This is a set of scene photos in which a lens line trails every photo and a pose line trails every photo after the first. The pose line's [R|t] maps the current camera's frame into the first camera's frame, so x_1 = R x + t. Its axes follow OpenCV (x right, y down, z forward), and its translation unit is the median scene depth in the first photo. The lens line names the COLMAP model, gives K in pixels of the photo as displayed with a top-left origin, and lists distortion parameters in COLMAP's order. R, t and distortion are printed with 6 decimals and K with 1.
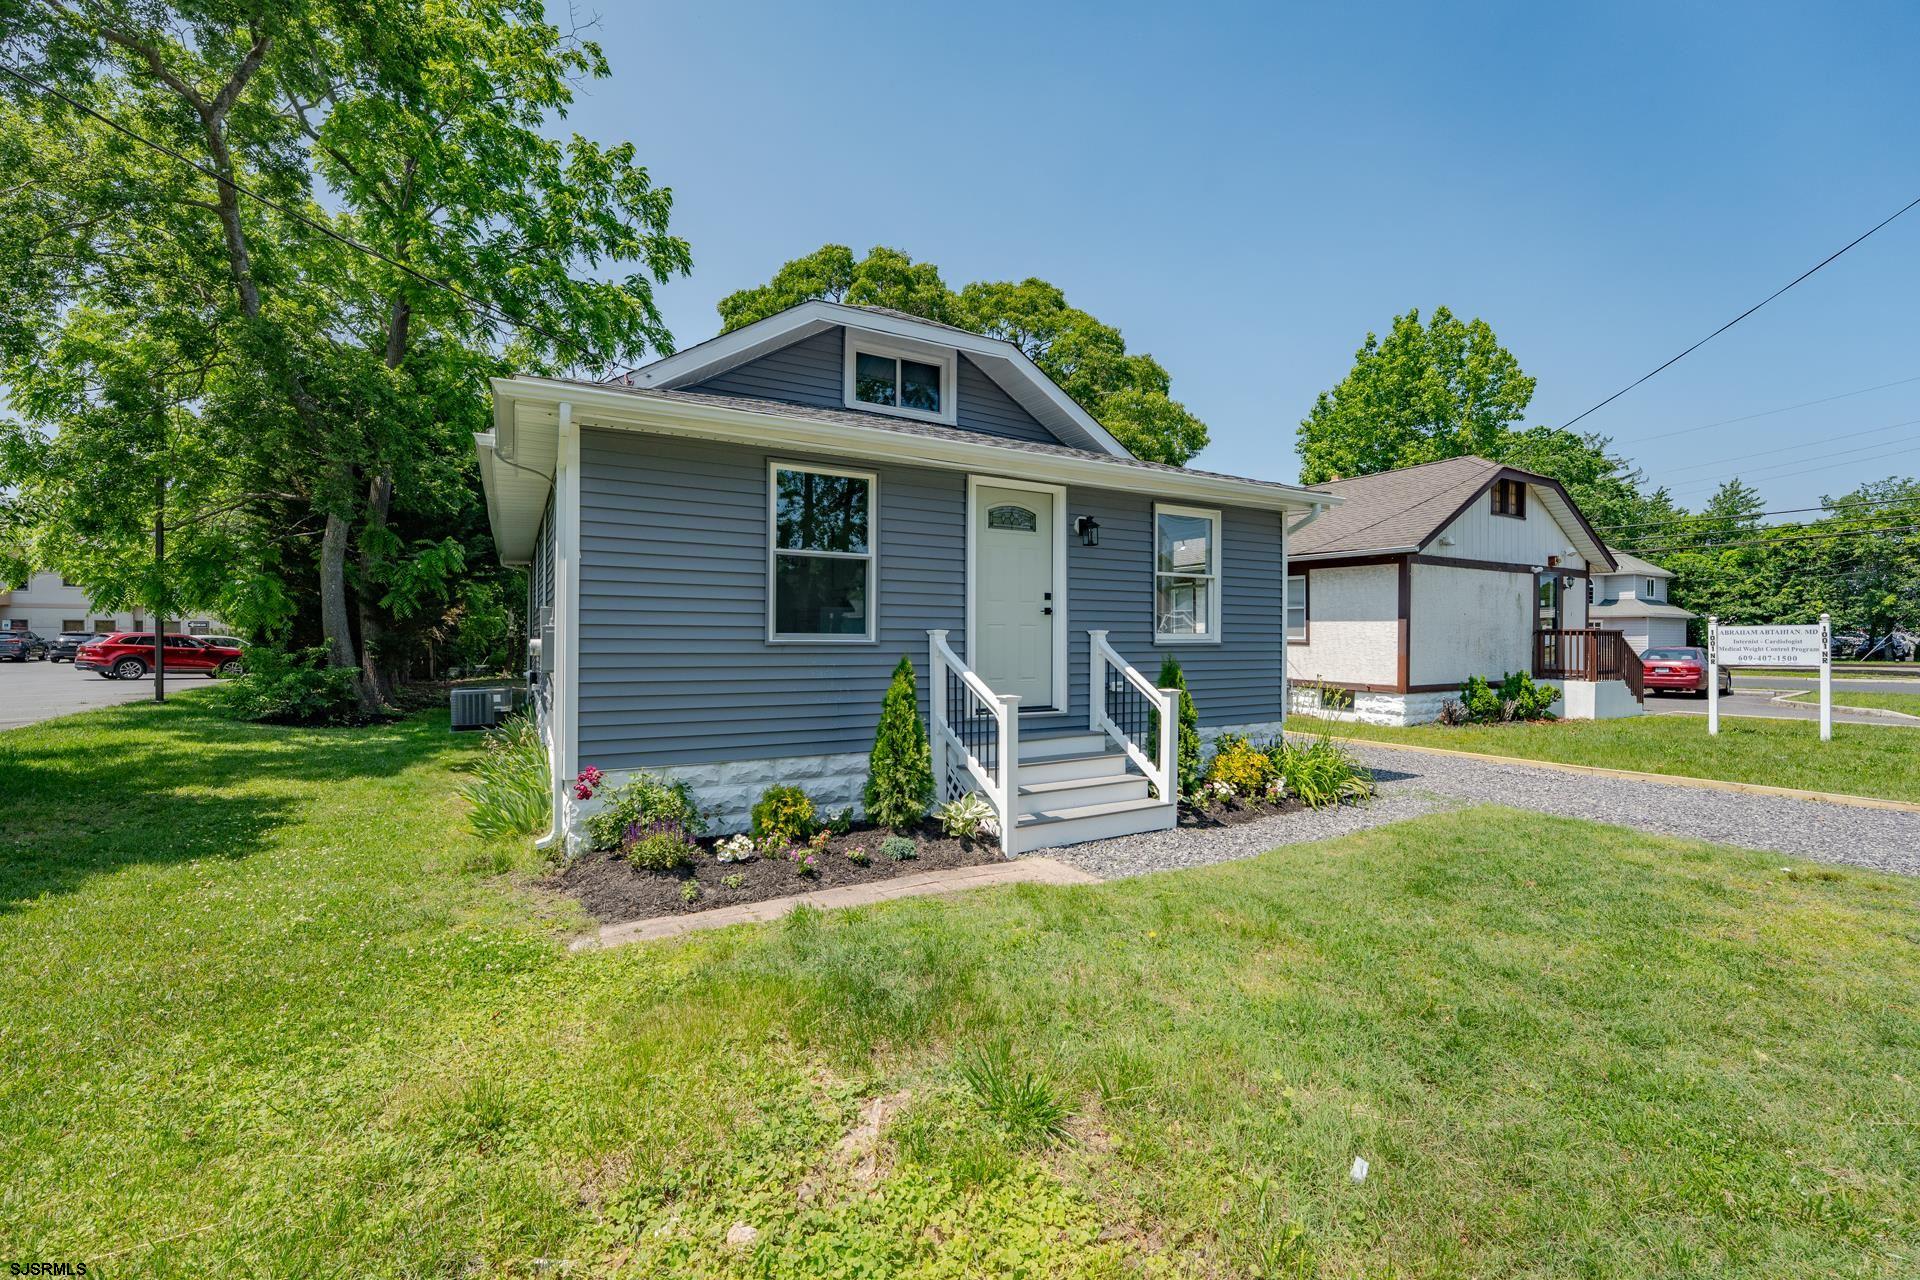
lens RADIAL K [[789.3, 0, 966.7], [0, 789.3, 638.6], [0, 0, 1]] dist [-0.028517, 0.004310]
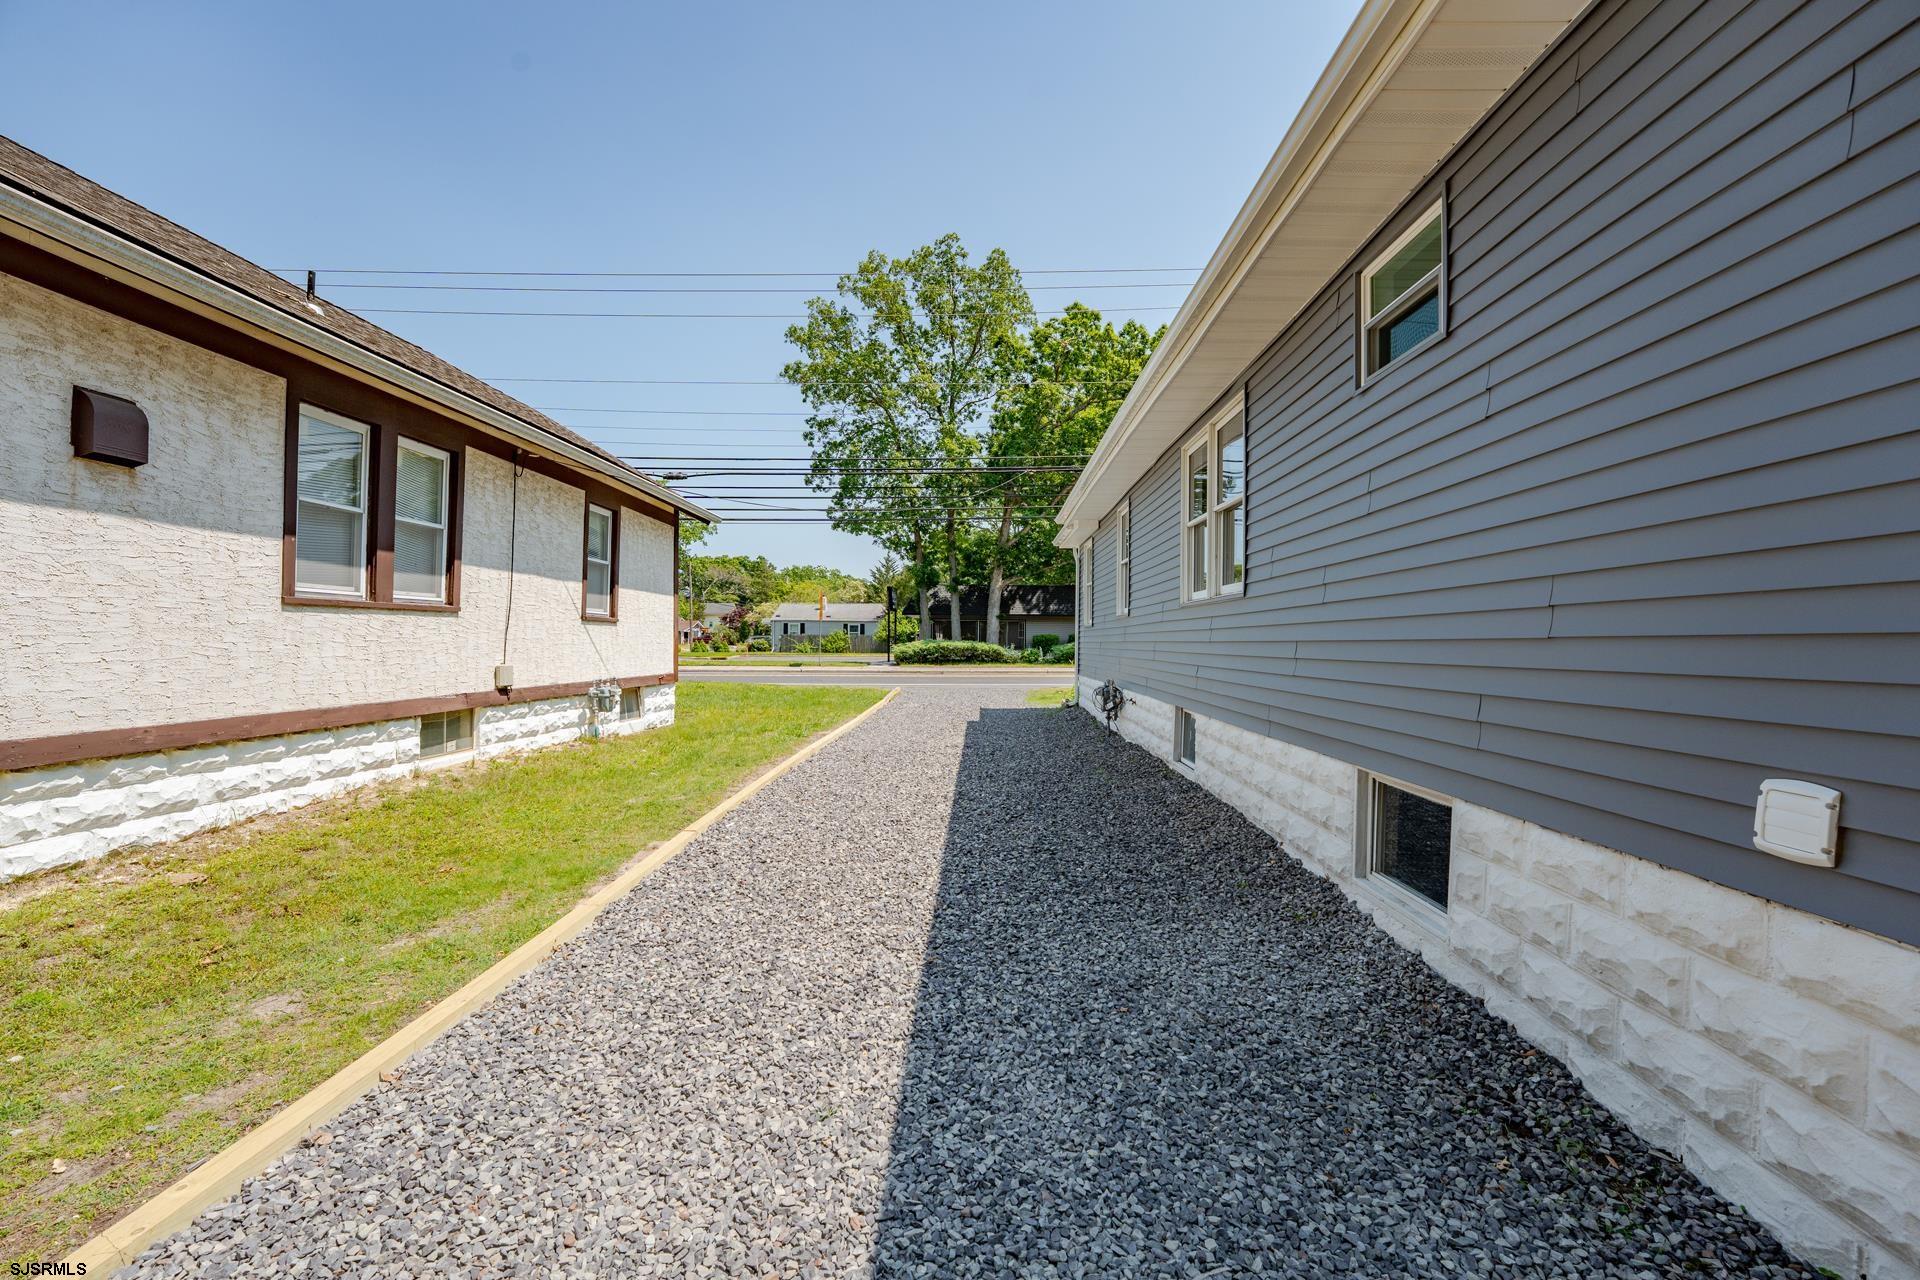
lens RADIAL K [[780.1, 0, 968.0], [0, 780.1, 638.4], [0, 0, 1]] dist [-0.032286, 0.006901]
pose [[-0.853455, -0.054802, 0.518278, -0.283526], [-0.064041, 0.997947, 0.000064, 0.002448], [-0.517218, -0.033136, -0.855212, 3.027554]]
